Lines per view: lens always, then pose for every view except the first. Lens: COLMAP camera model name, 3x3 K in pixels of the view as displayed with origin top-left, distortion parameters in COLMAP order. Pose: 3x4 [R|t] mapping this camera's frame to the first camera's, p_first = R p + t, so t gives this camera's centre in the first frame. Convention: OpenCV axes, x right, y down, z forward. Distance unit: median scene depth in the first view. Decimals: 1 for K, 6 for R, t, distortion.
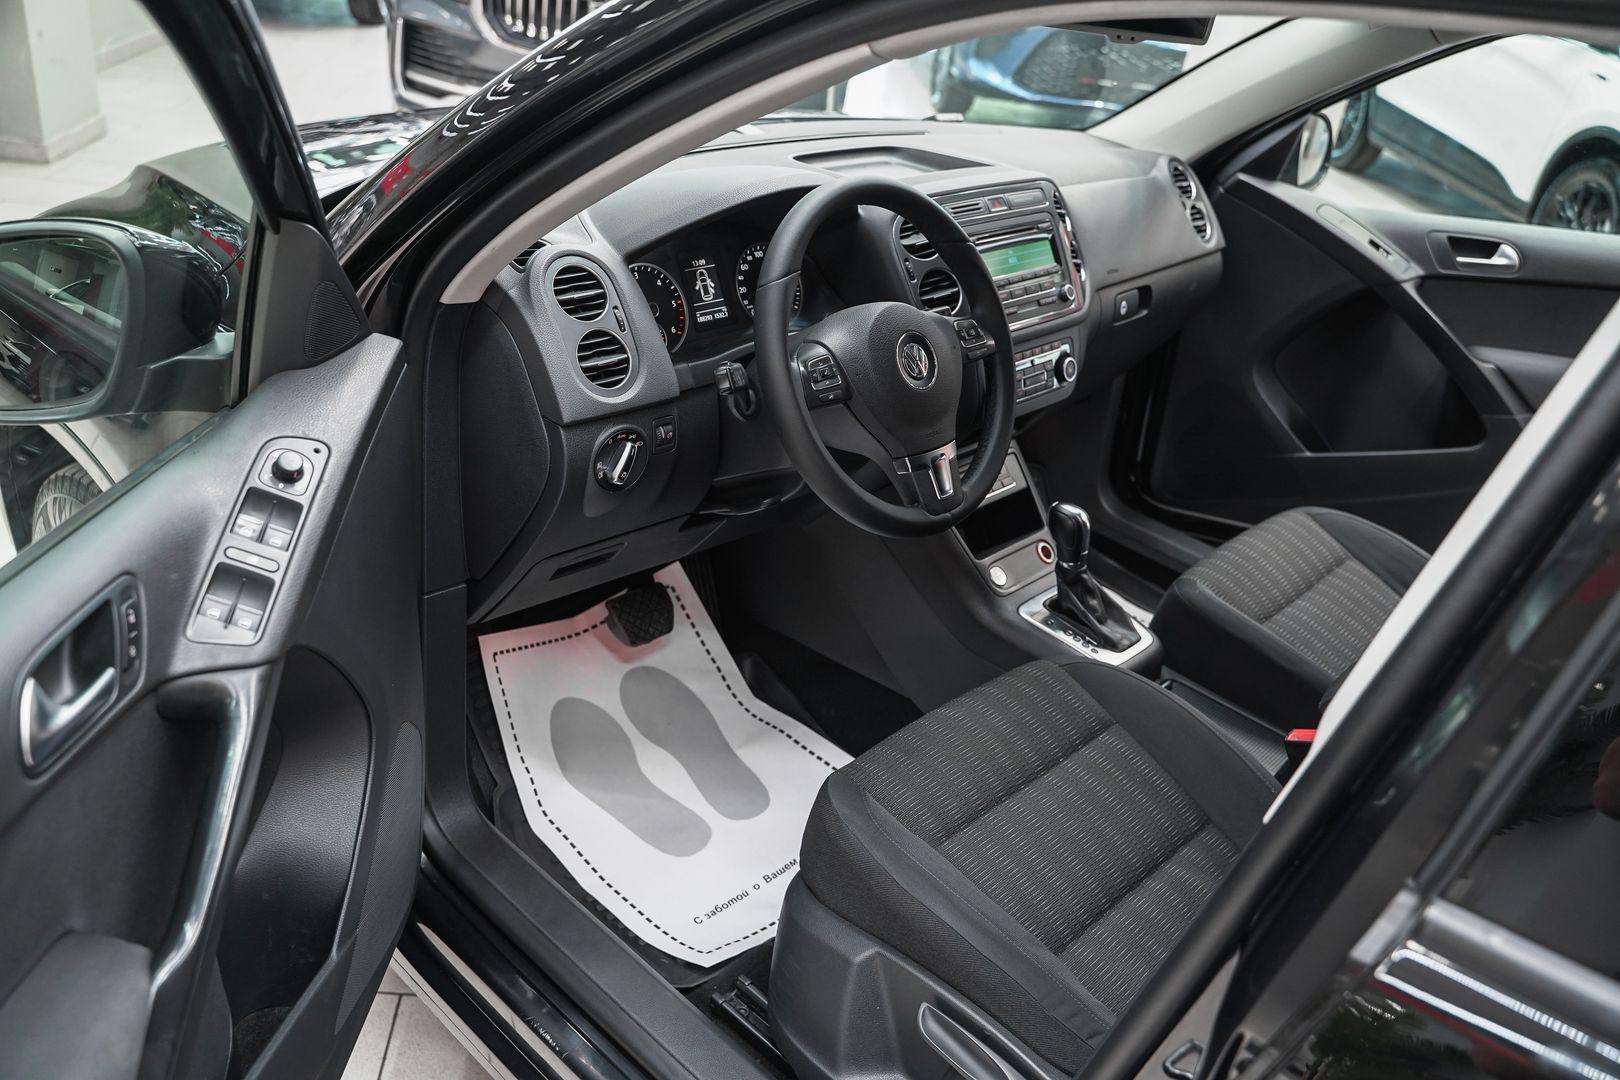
lens RADIAL K [[1311.1, 0, 809.6], [0, 1311.1, 532.7], [0, 0, 1]] dist [-0.125236, 0.108864]
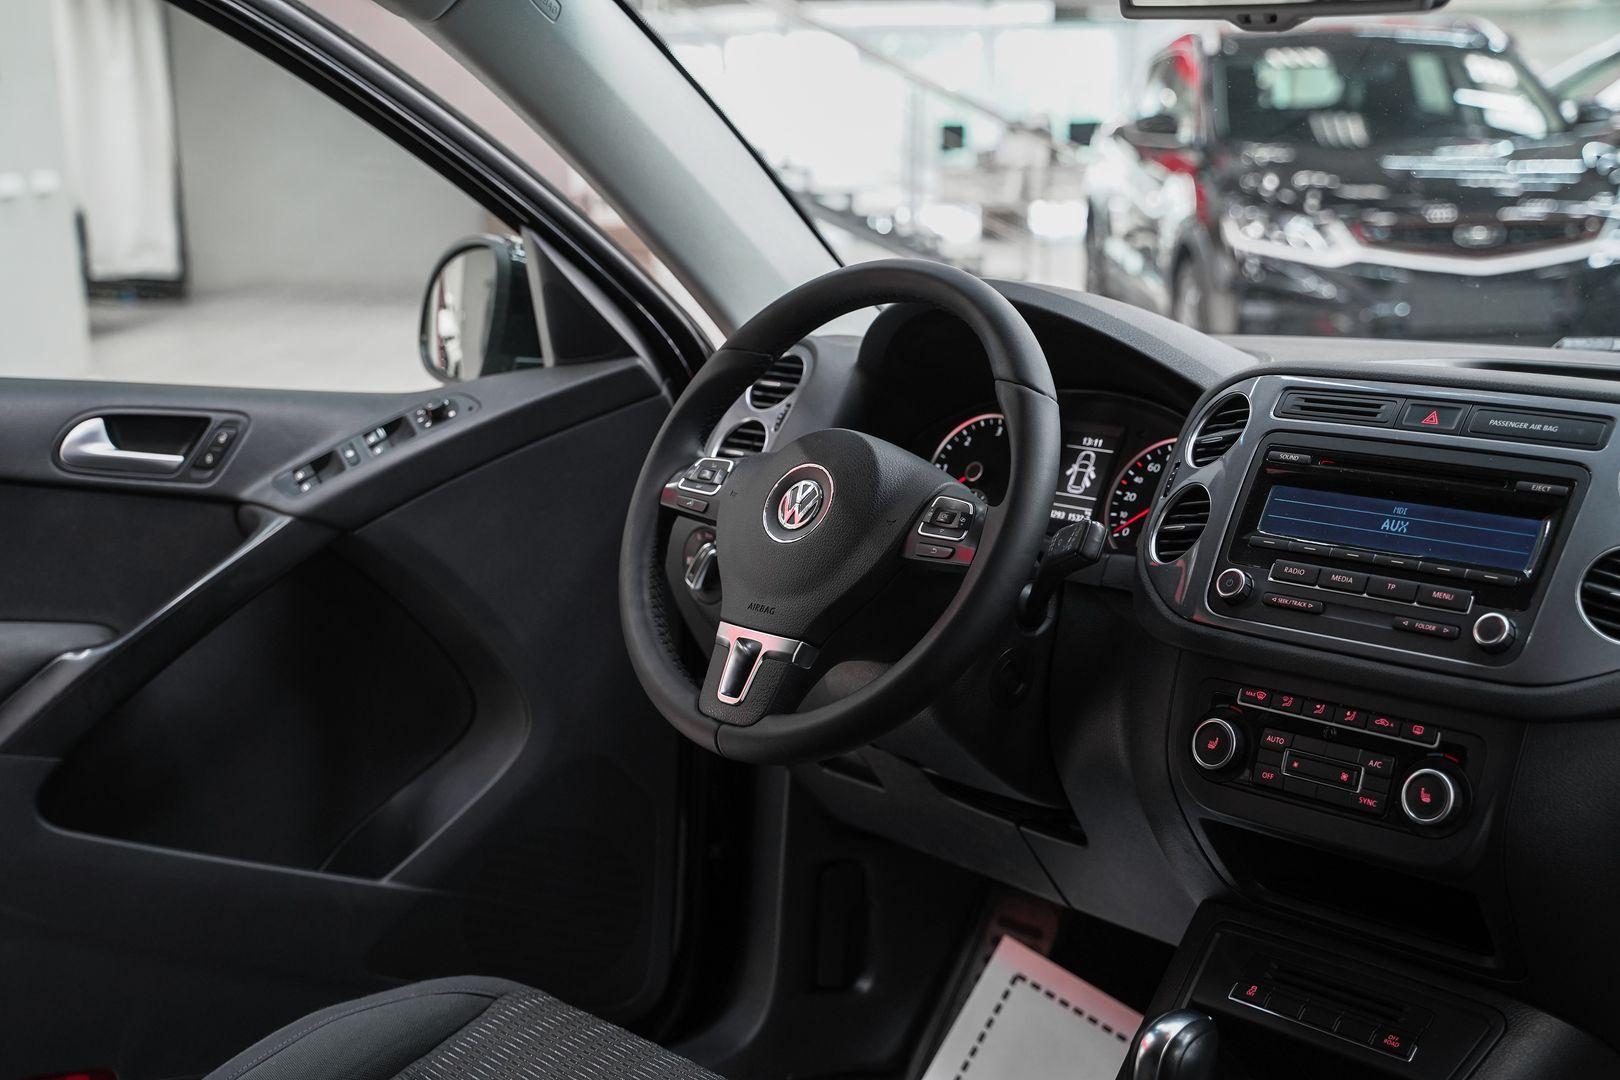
lens RADIAL K [[2076.4, 0, 810.0], [0, 2076.4, 540.0], [0, 0, 1]] dist [0.021963, 0.204999]
pose [[-0.041517, 0.076269, -0.996223, 0.897514], [-0.475033, 0.875673, 0.086837, -0.164404], [0.878988, 0.476844, -0.000125, 0.789038]]
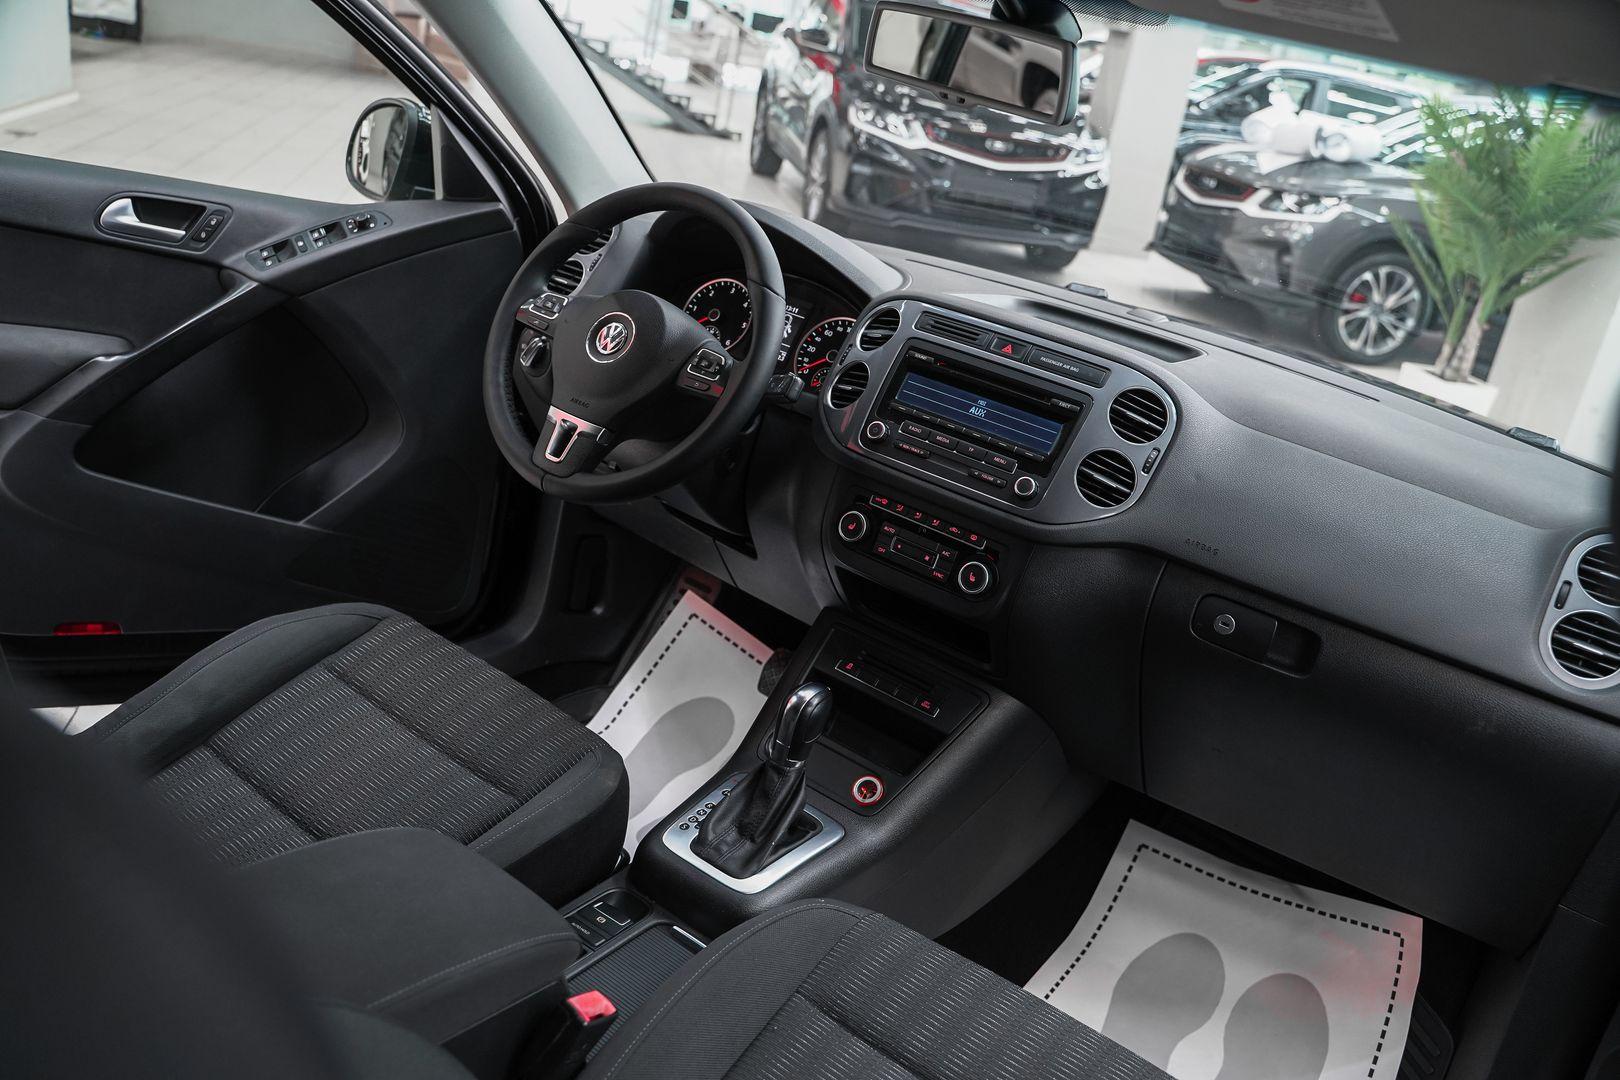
lens RADIAL K [[1311.1, 0, 809.6], [0, 1311.1, 532.7], [0, 0, 1]] dist [-0.125236, 0.108864]
pose [[0.140911, 0.274321, -0.951258, 0.889962], [-0.601200, 0.787106, 0.137926, -0.193712], [0.786577, 0.552461, 0.275834, 0.718204]]
